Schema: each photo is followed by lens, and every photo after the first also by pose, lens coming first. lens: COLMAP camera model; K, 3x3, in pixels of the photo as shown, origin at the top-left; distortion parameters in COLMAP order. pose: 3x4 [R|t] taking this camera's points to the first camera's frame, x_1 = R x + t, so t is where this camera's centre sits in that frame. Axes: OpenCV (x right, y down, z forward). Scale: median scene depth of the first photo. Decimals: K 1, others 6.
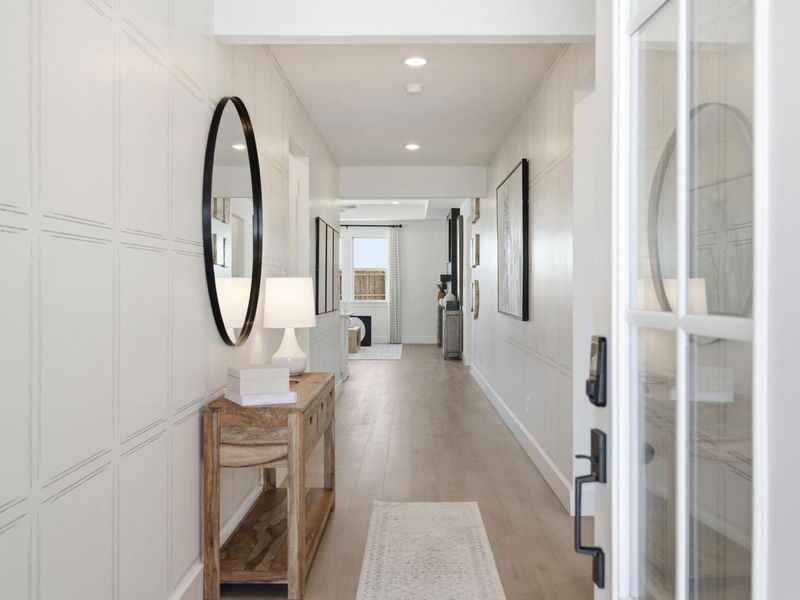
lens RADIAL K [[874.6, 0, 403.1], [0, 874.6, 294.9], [0, 0, 1]] dist [-0.001203, 0.000000]
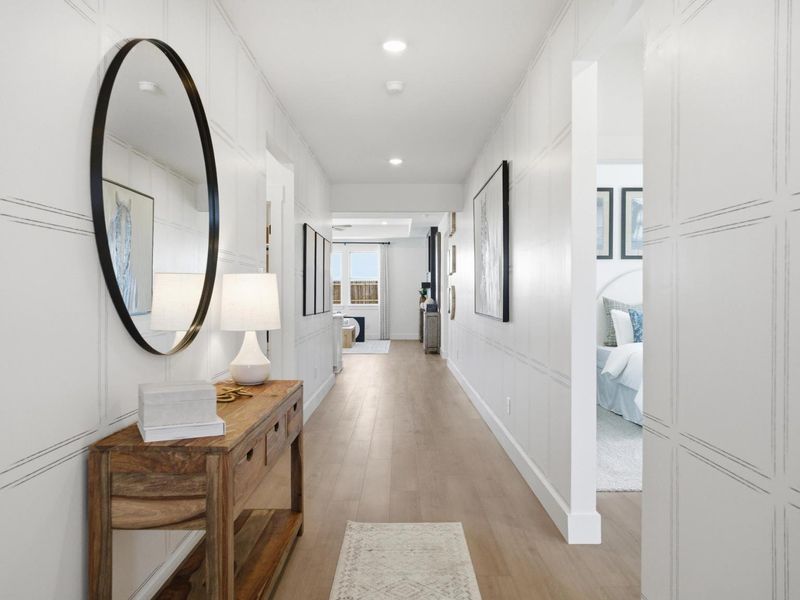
lens RADIAL K [[648.3, 0, 398.6], [0, 648.3, 301.7], [0, 0, 1]] dist [-0.000080, -0.001330]
pose [[0.999976, -0.000136, 0.006892, 0.011734], [0.000132, 1.000000, 0.000599, 0.005907], [-0.006892, -0.000598, 0.999976, 0.257290]]
